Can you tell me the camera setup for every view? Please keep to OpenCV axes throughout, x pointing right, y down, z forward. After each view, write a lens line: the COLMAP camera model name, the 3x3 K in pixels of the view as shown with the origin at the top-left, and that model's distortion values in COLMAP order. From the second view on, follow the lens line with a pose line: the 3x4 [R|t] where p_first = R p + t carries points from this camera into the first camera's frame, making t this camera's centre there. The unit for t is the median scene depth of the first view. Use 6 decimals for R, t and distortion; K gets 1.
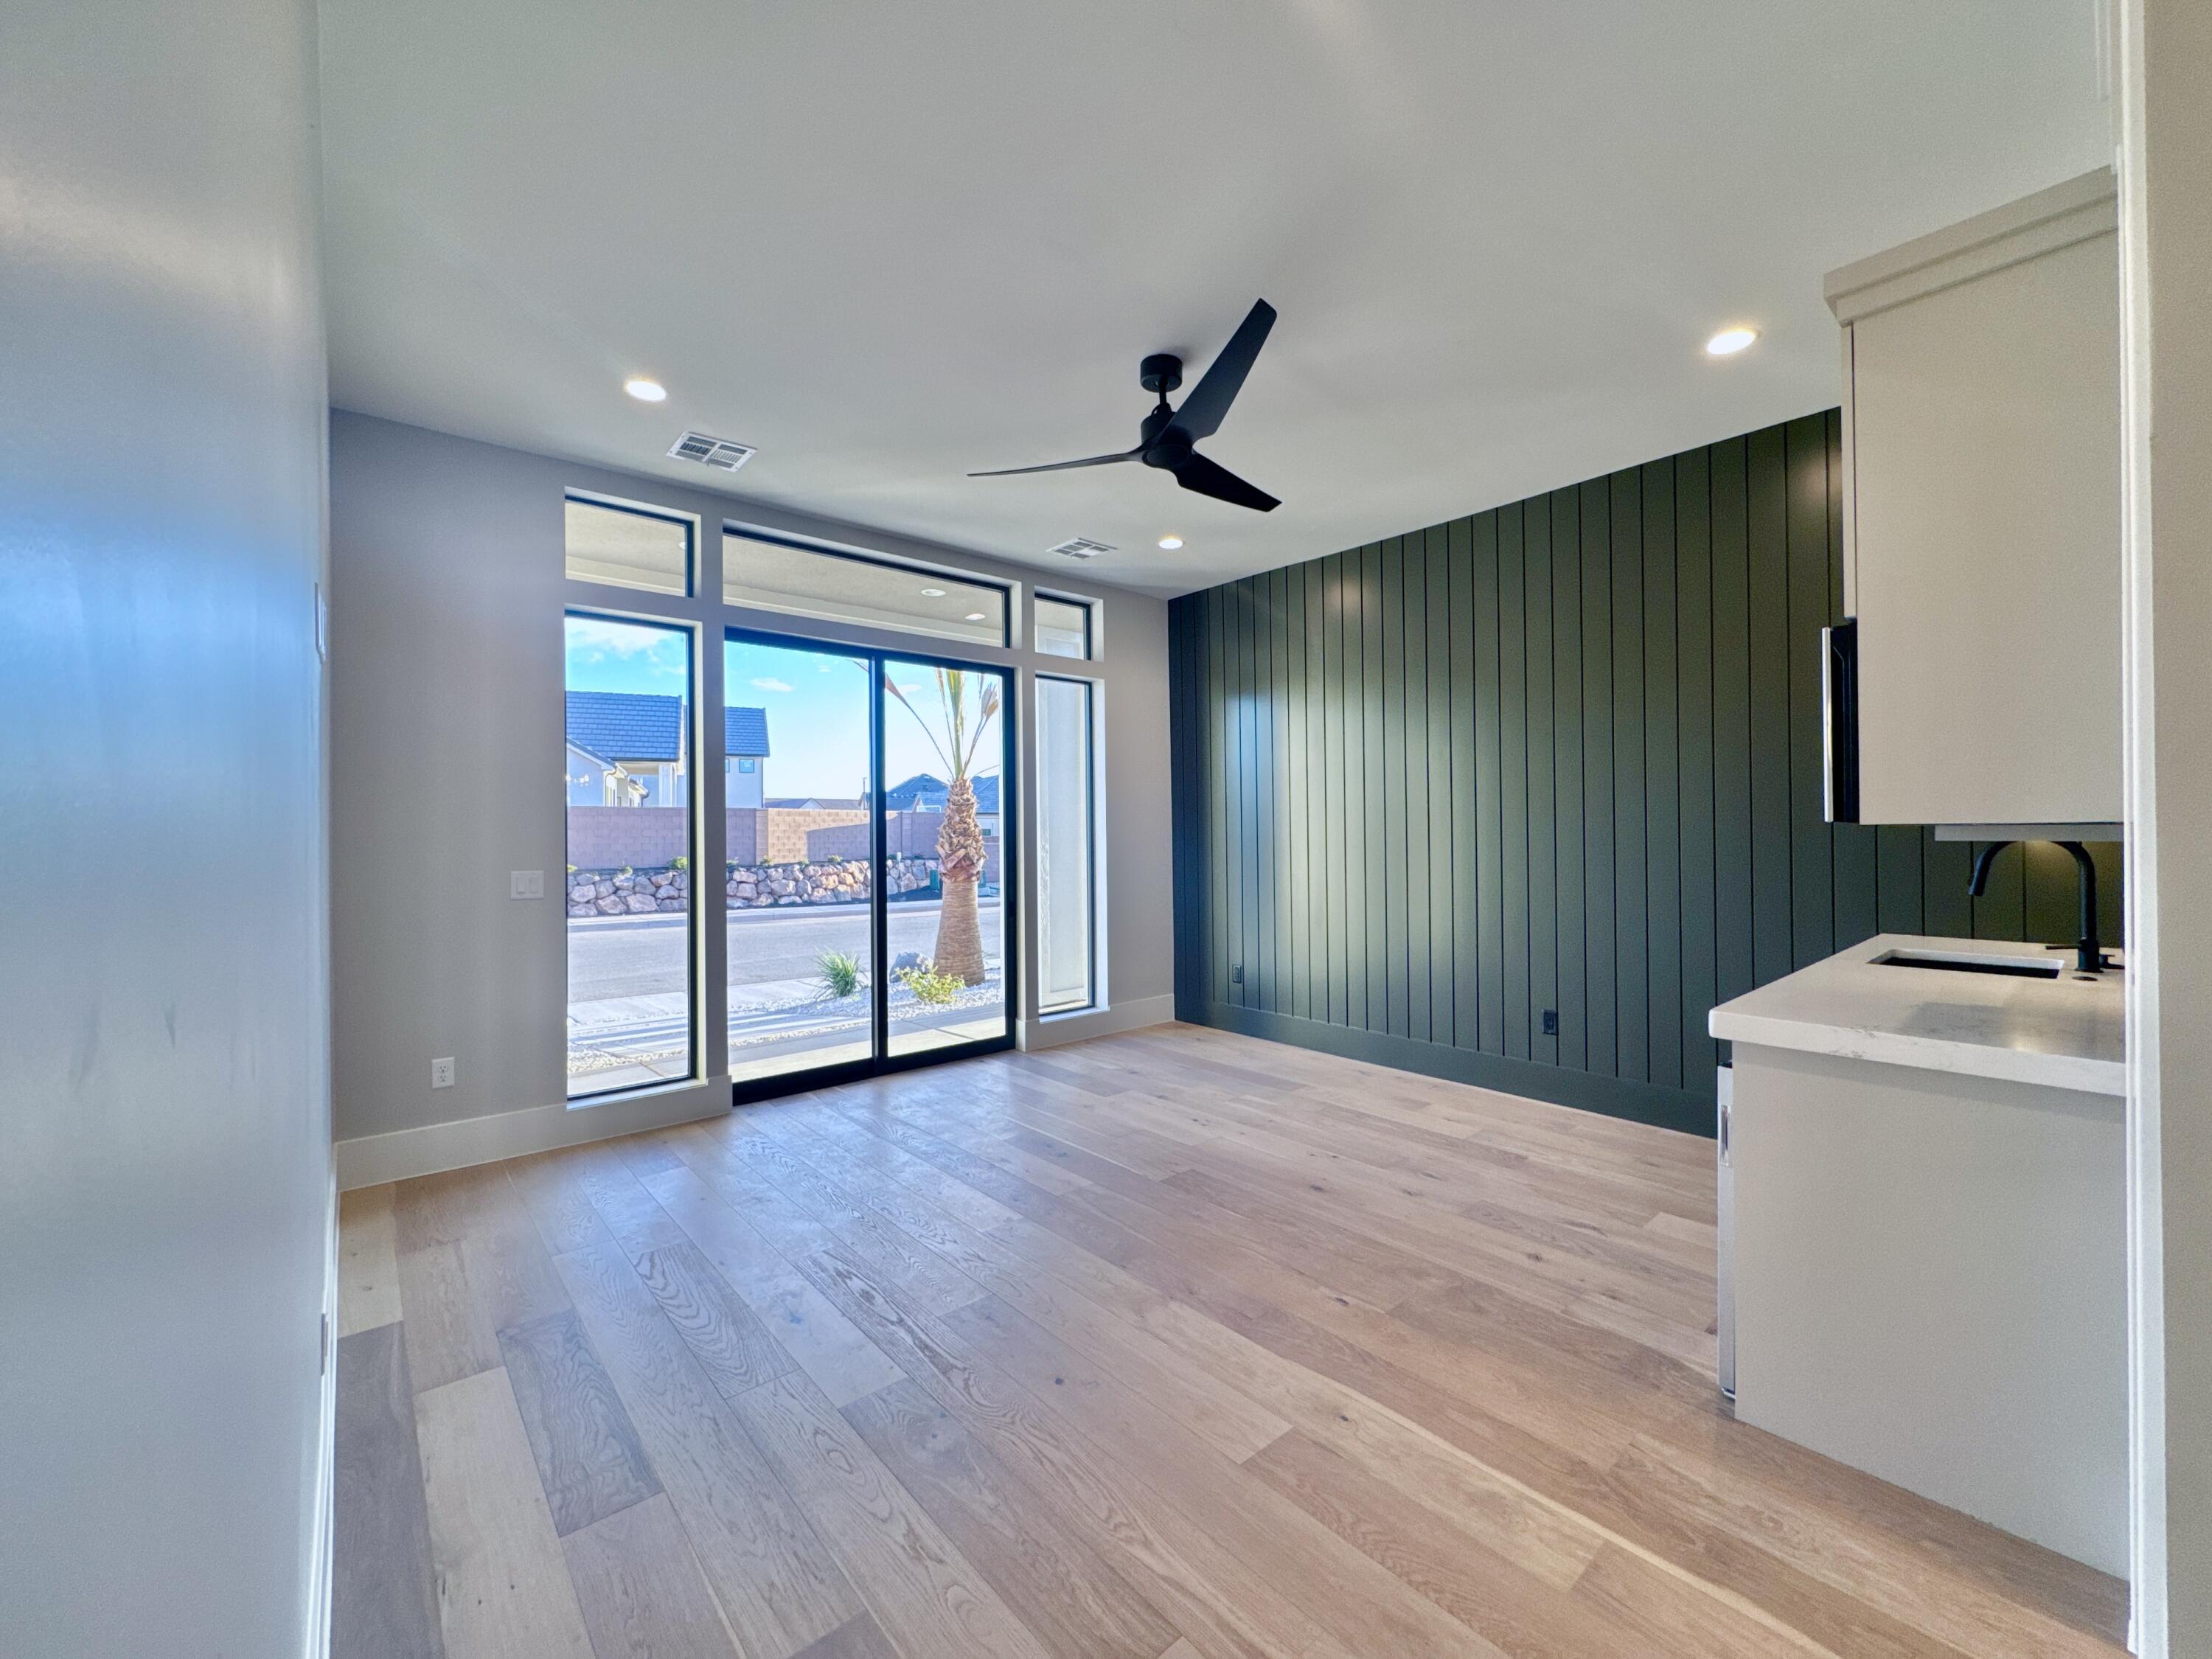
lens RADIAL K [[876.7, 0, 1104.4], [0, 876.7, 829.8], [0, 0, 1]] dist [-0.003439, 0.000408]
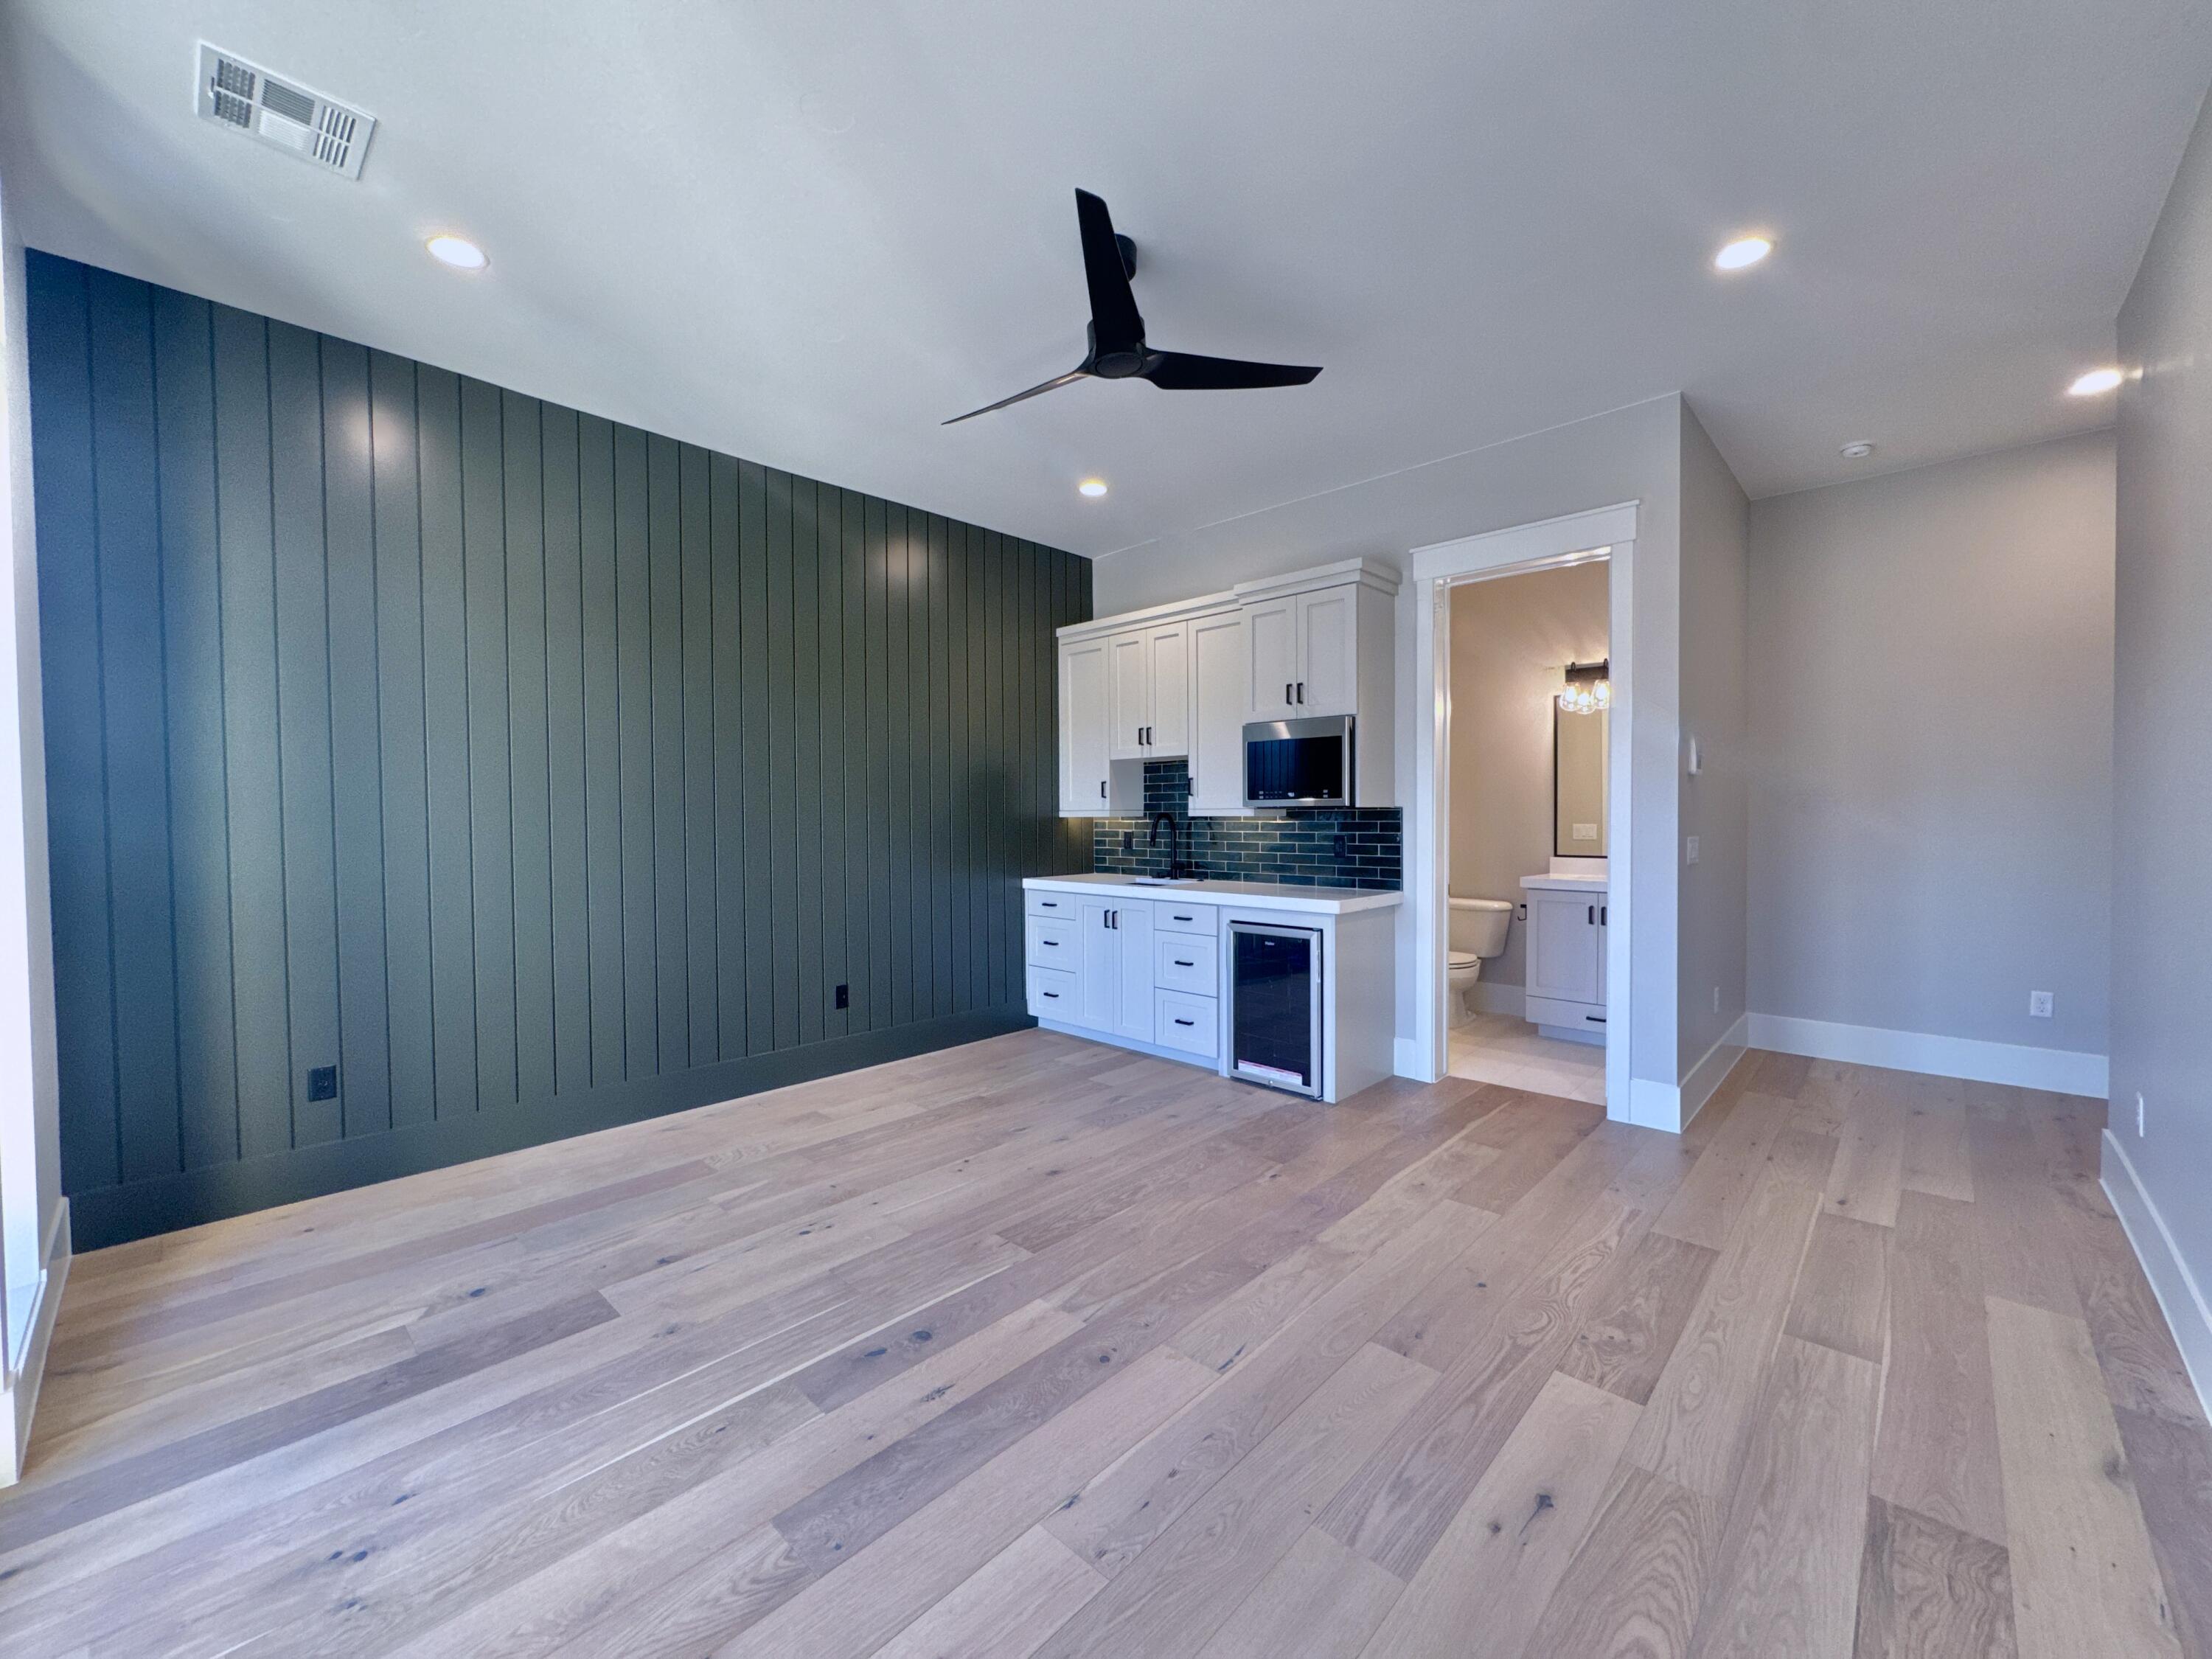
lens RADIAL K [[876.7, 0, 1104.8], [0, 876.7, 830.9], [0, 0, 1]] dist [-0.003439, 0.000408]
pose [[-0.095748, -0.009218, 0.995363, -0.716841], [0.003117, 0.999949, 0.009561, 0.017194], [-0.995401, 0.004018, -0.095714, 1.009986]]
